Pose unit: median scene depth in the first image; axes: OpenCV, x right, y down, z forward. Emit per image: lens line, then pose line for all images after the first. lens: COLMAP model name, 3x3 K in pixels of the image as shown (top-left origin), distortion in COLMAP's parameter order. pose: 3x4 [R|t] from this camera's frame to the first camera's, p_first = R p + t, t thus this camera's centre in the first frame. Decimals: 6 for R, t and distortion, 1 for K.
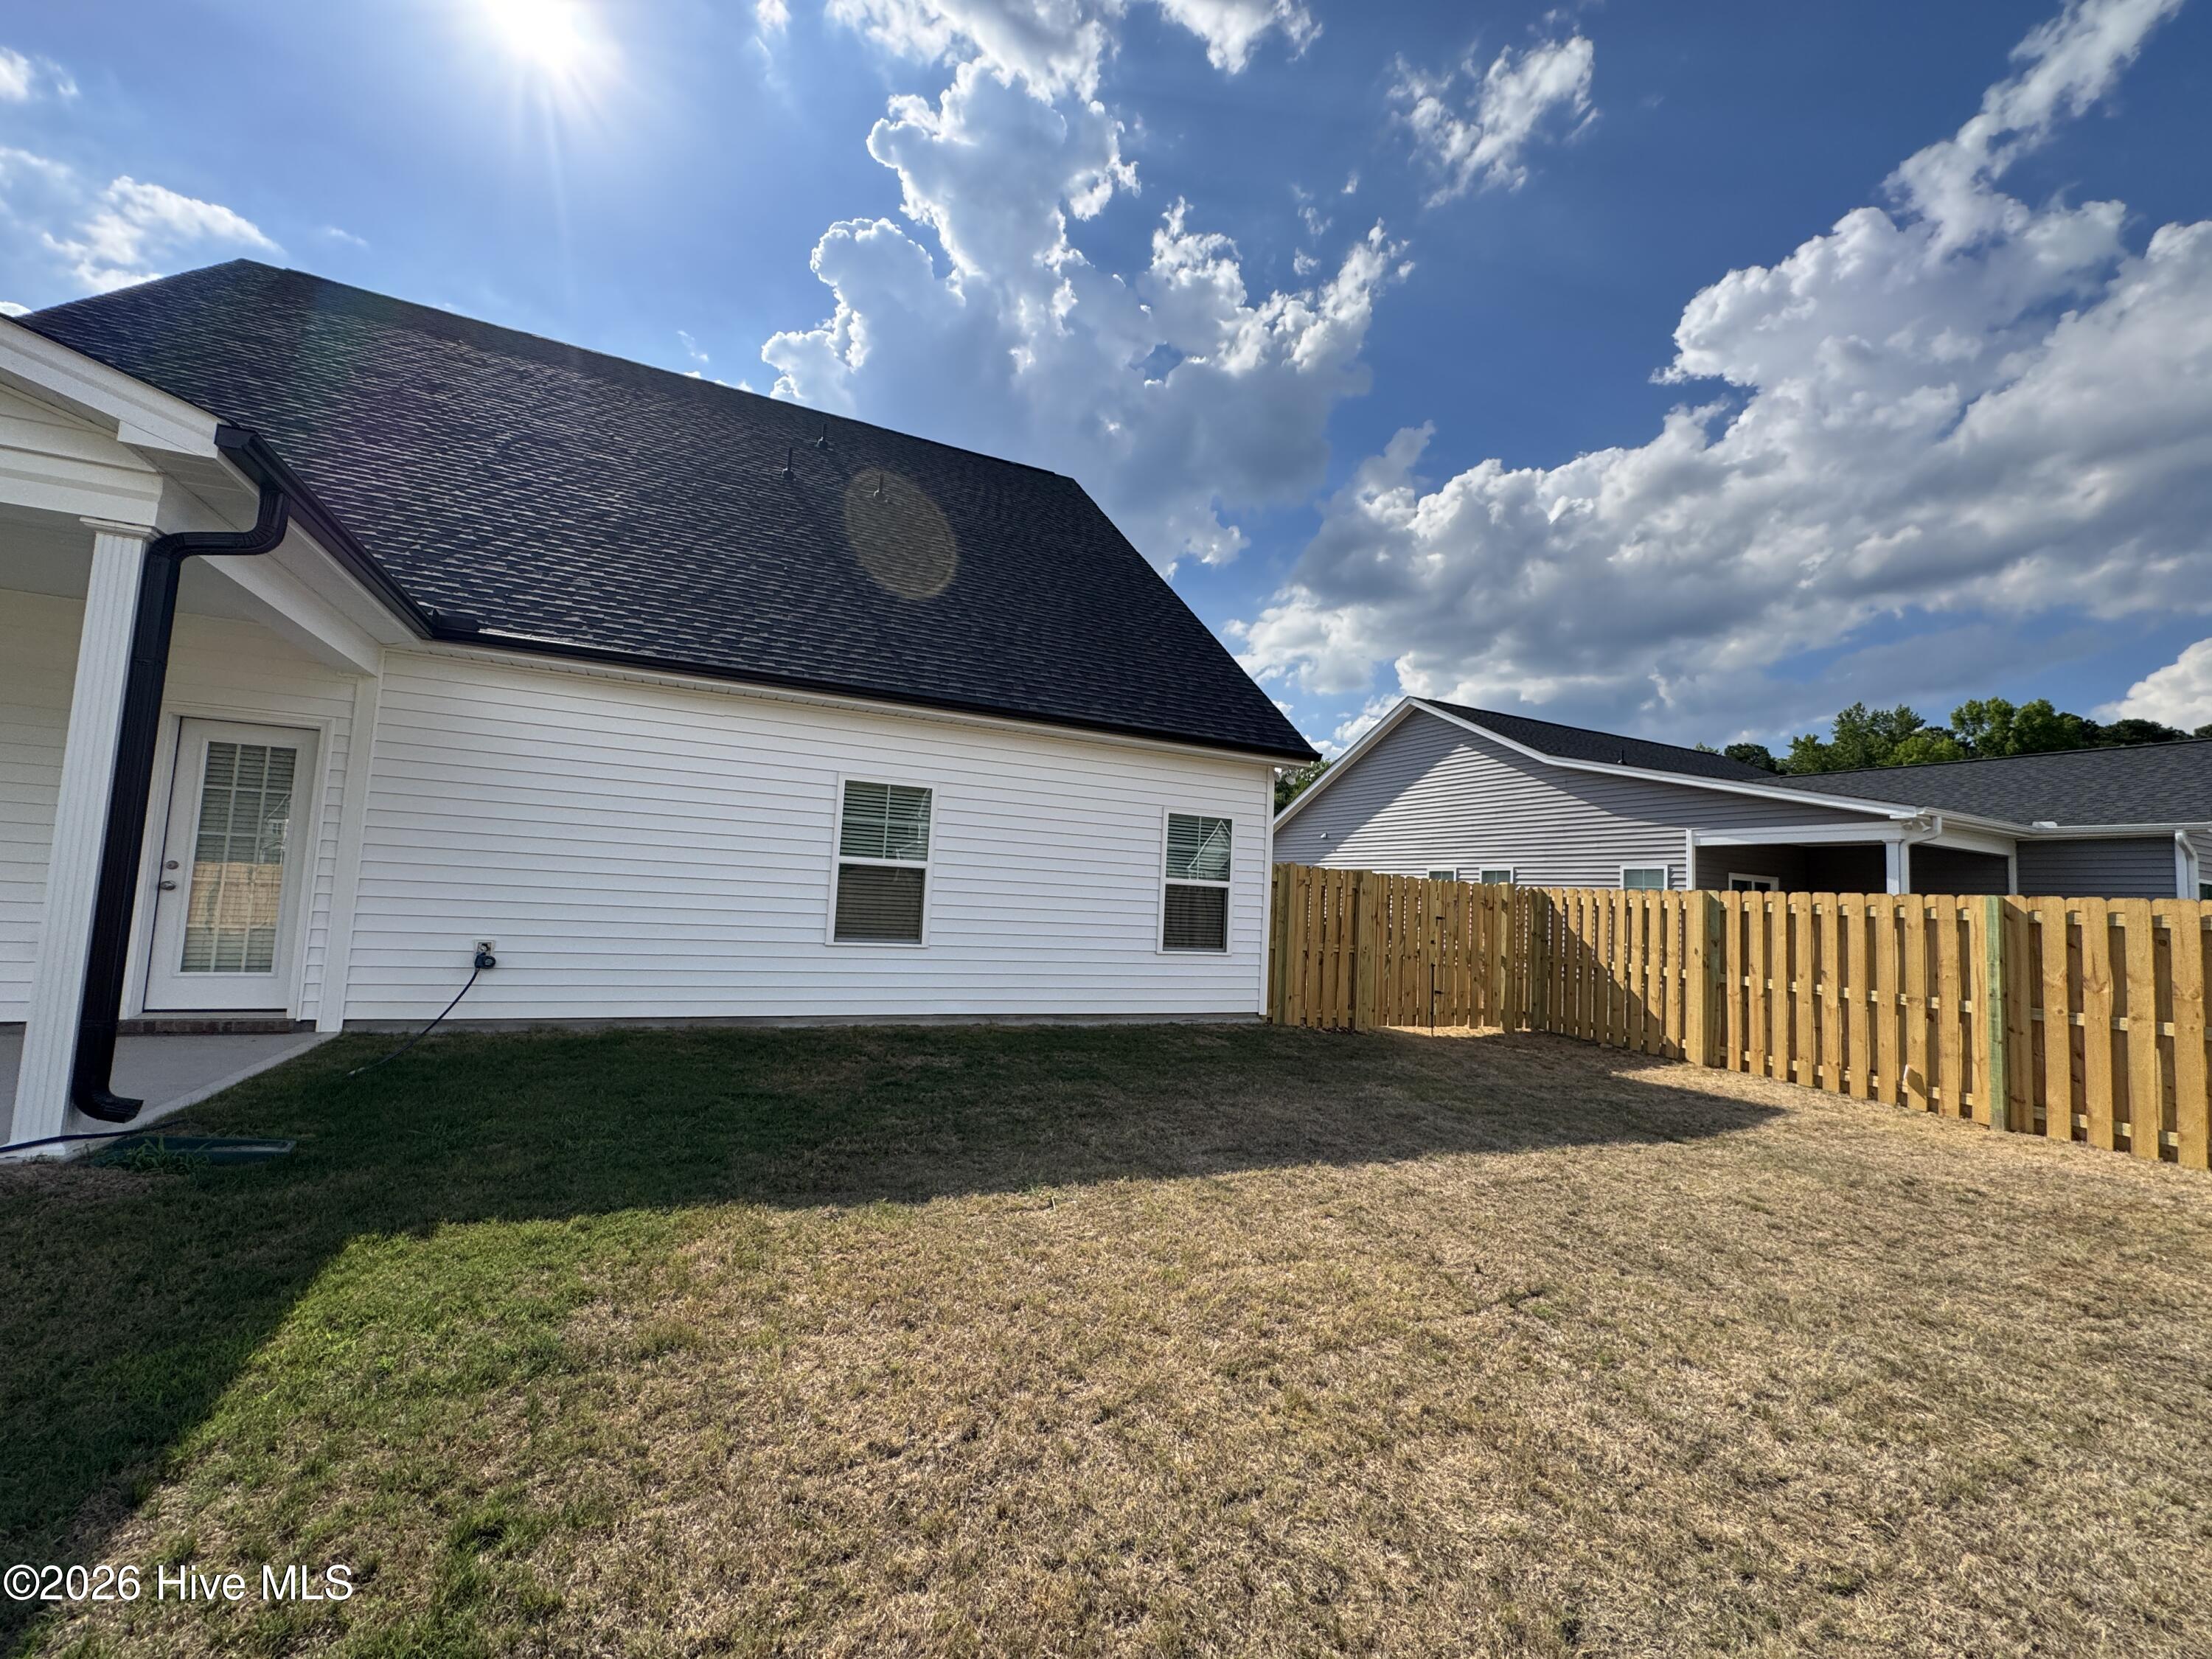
lens RADIAL K [[882.5, 0, 1105.8], [0, 882.5, 829.2], [0, 0, 1]] dist [-0.000706, 0.000196]
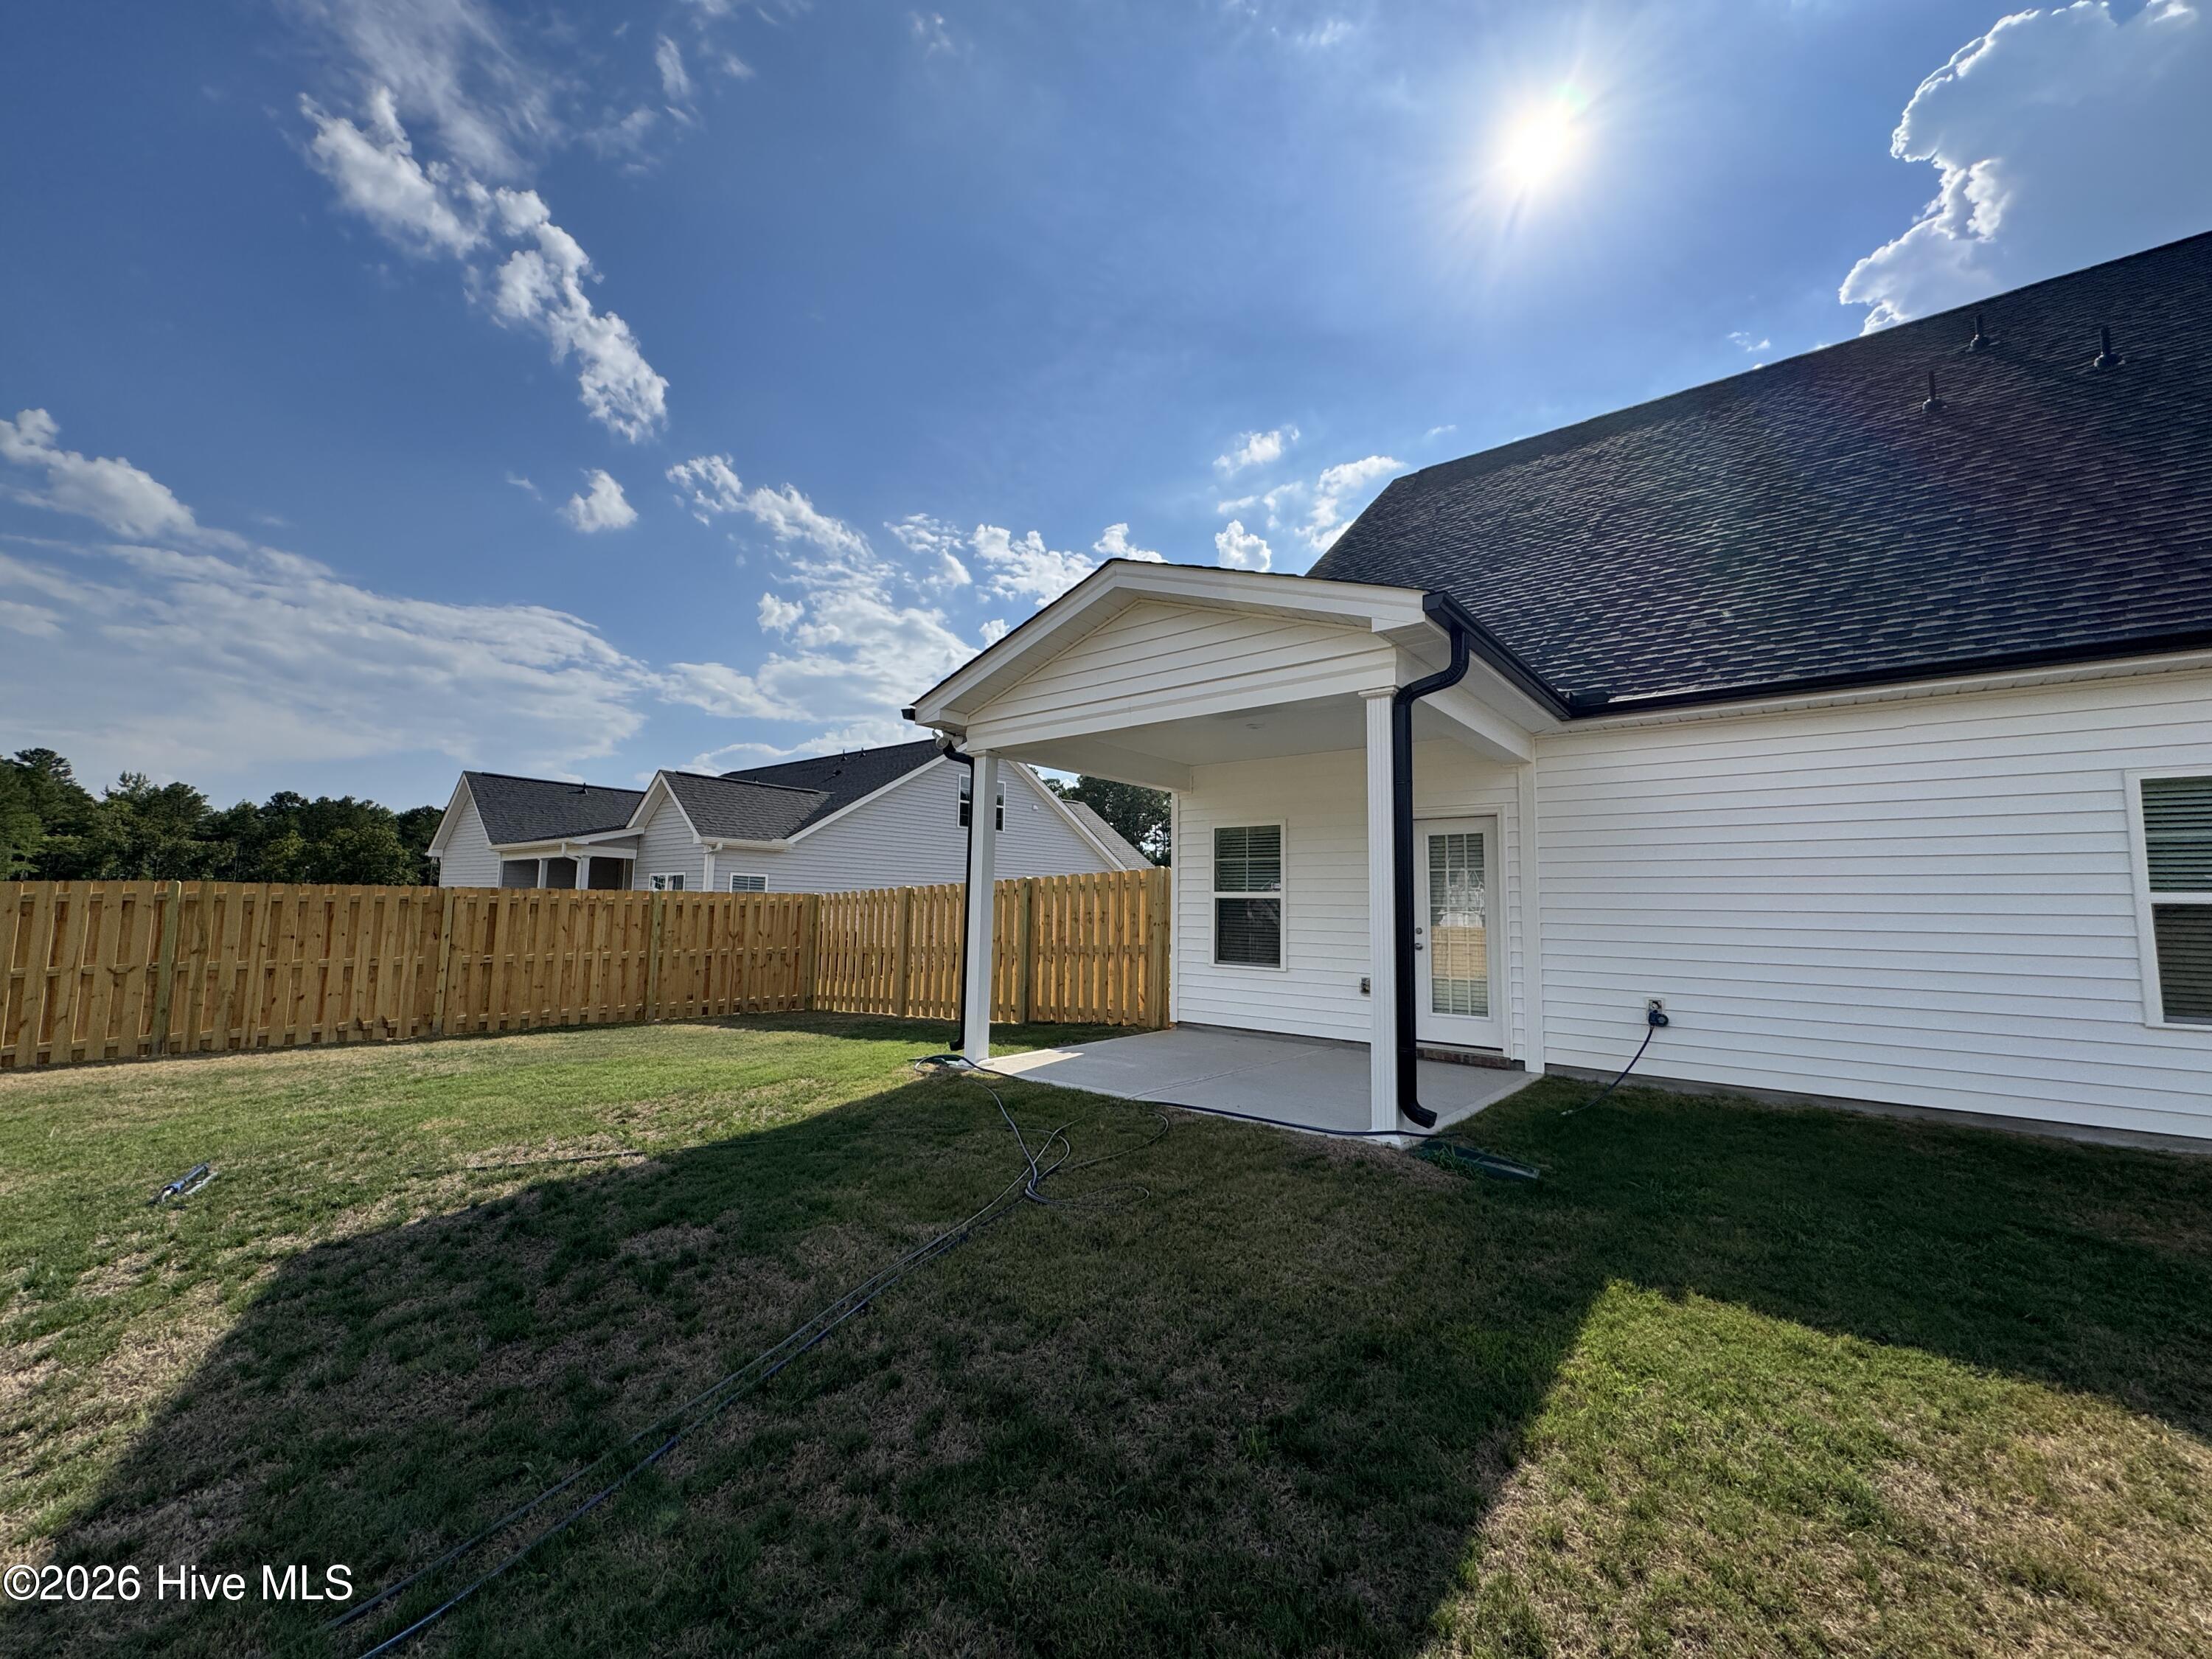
lens RADIAL K [[882.5, 0, 1104.7], [0, 882.5, 825.8], [0, 0, 1]] dist [-0.000706, 0.000196]
pose [[0.427877, -0.130185, -0.894412, -0.043130], [0.072235, 0.991332, -0.109736, -0.004288], [0.900946, -0.017655, 0.433572, -0.003810]]
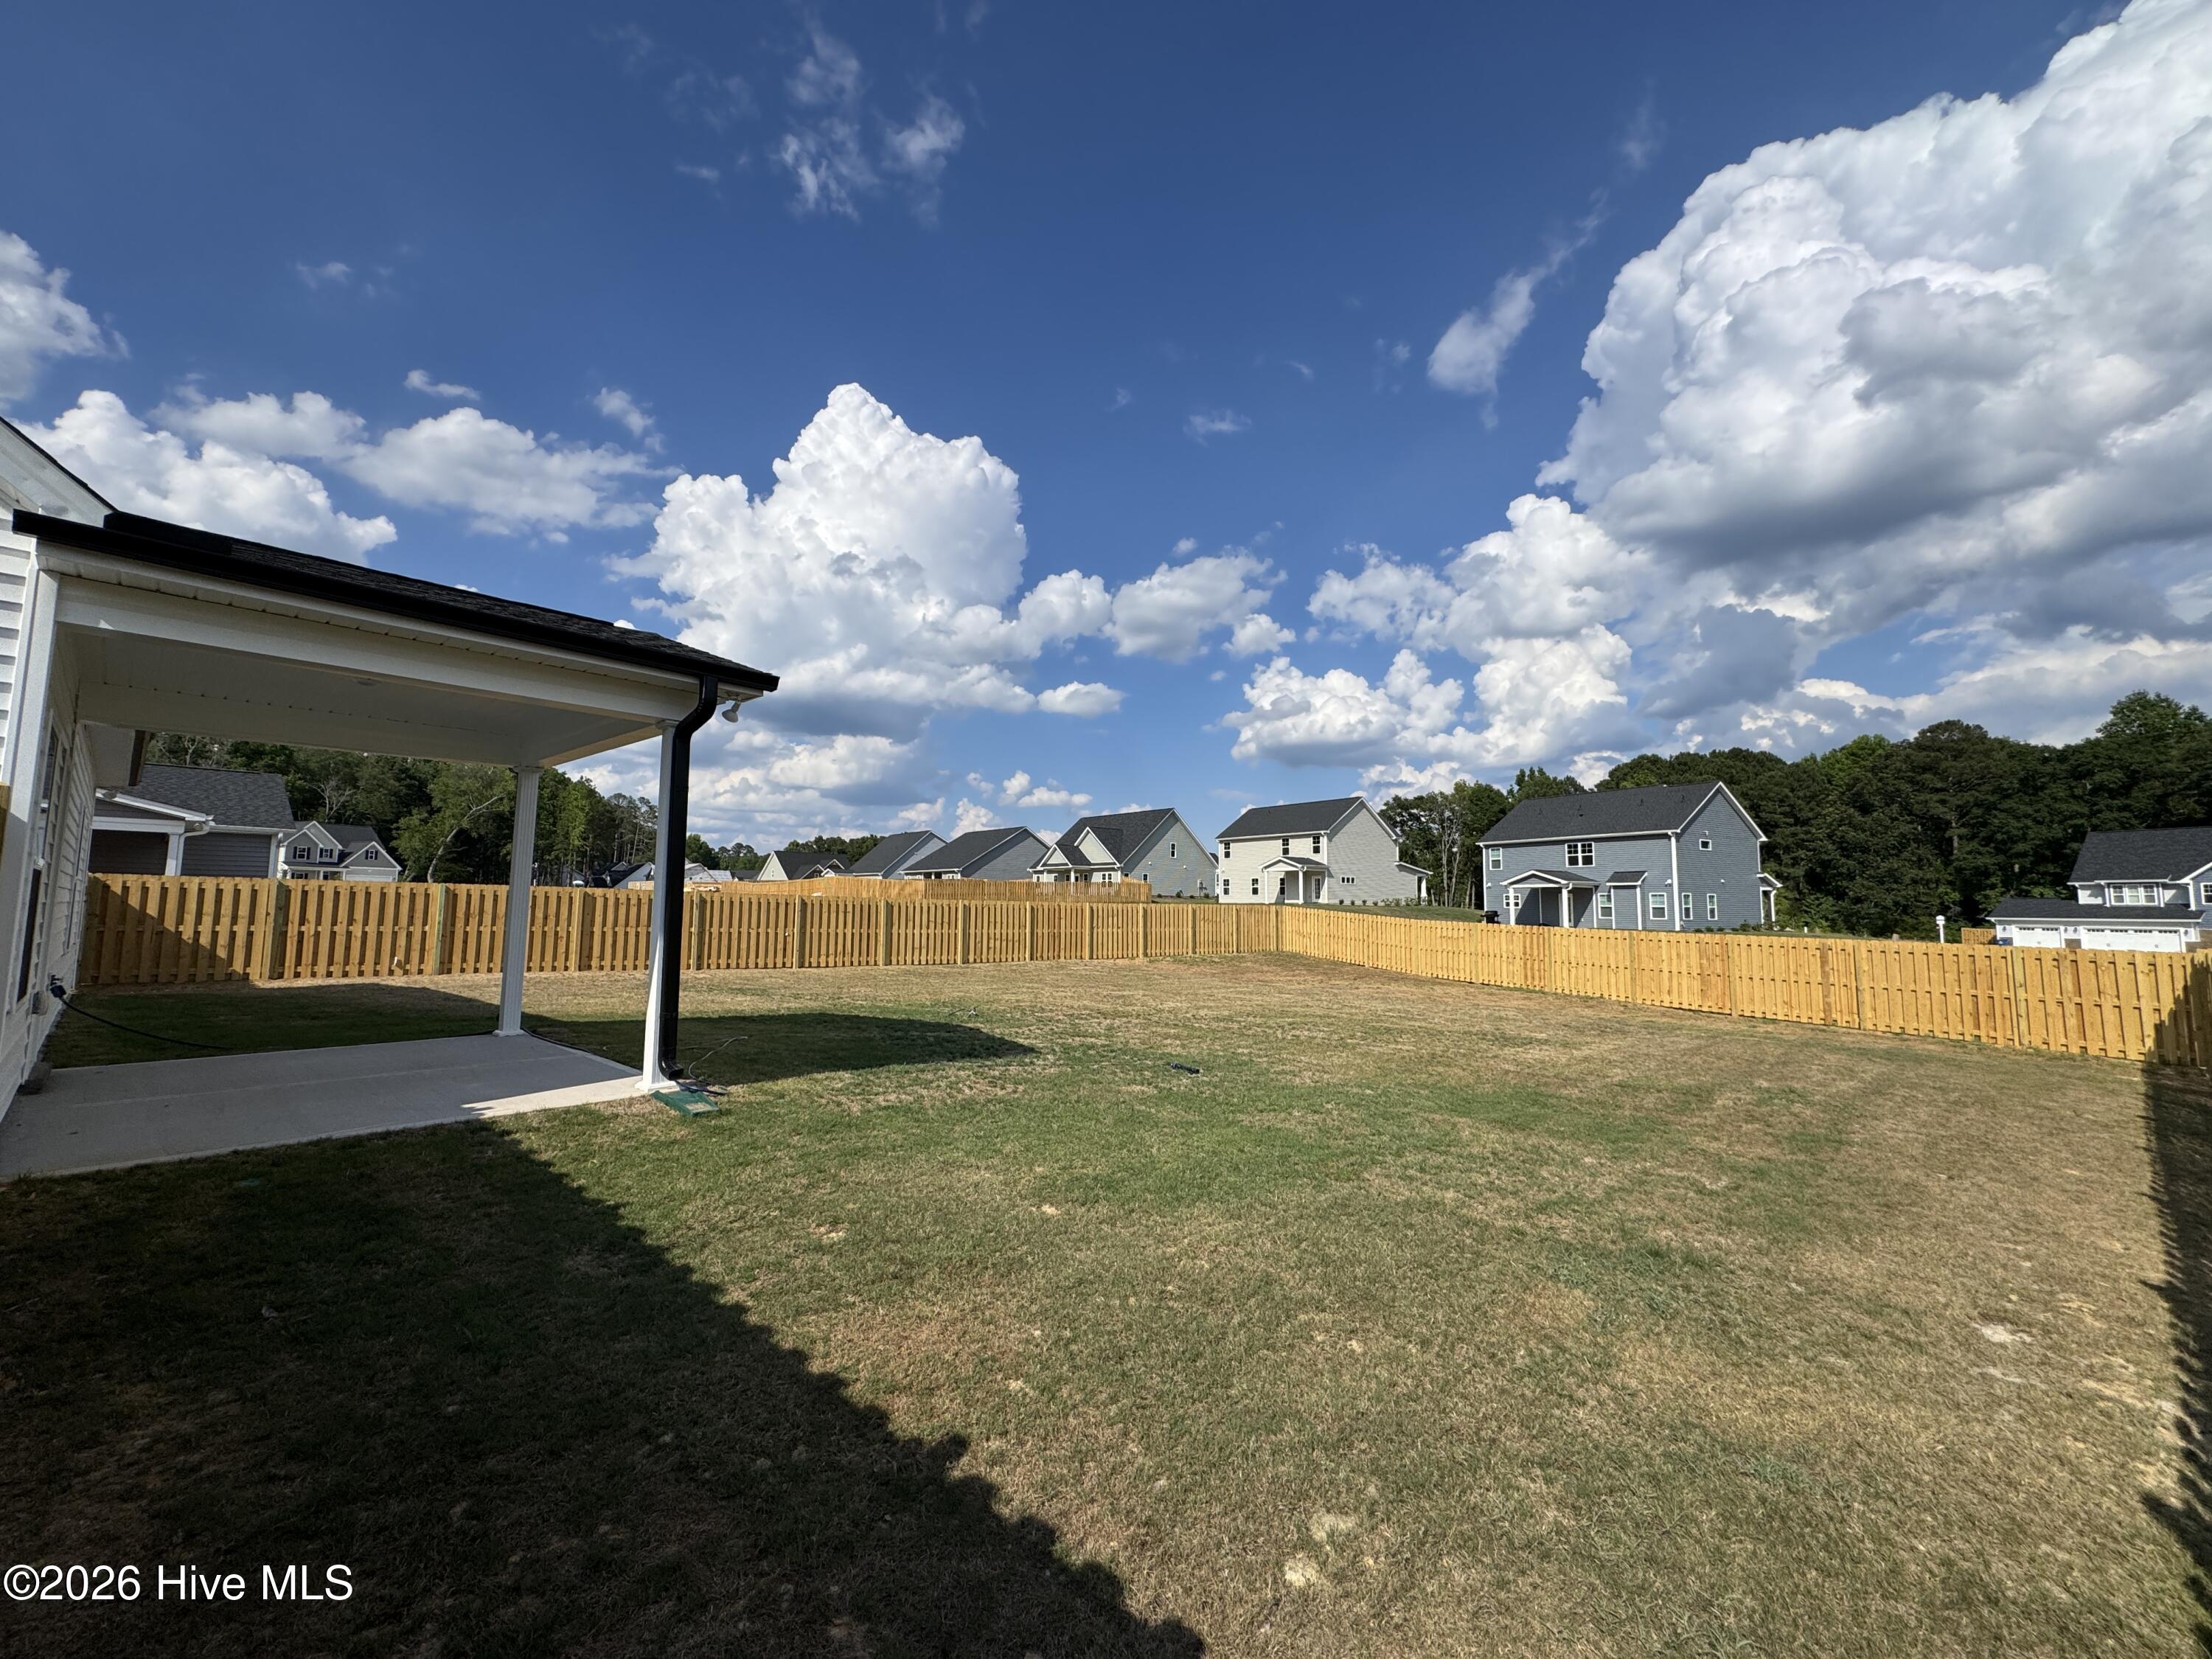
lens RADIAL K [[882.5, 0, 1112.8], [0, 882.5, 777.3], [0, 0, 1]] dist [-0.000706, 0.000196]
pose [[-0.399245, 0.079110, 0.913425, -2.266434], [-0.101574, 0.986321, -0.129820, -0.098101], [-0.911200, -0.144610, -0.385748, 0.295138]]
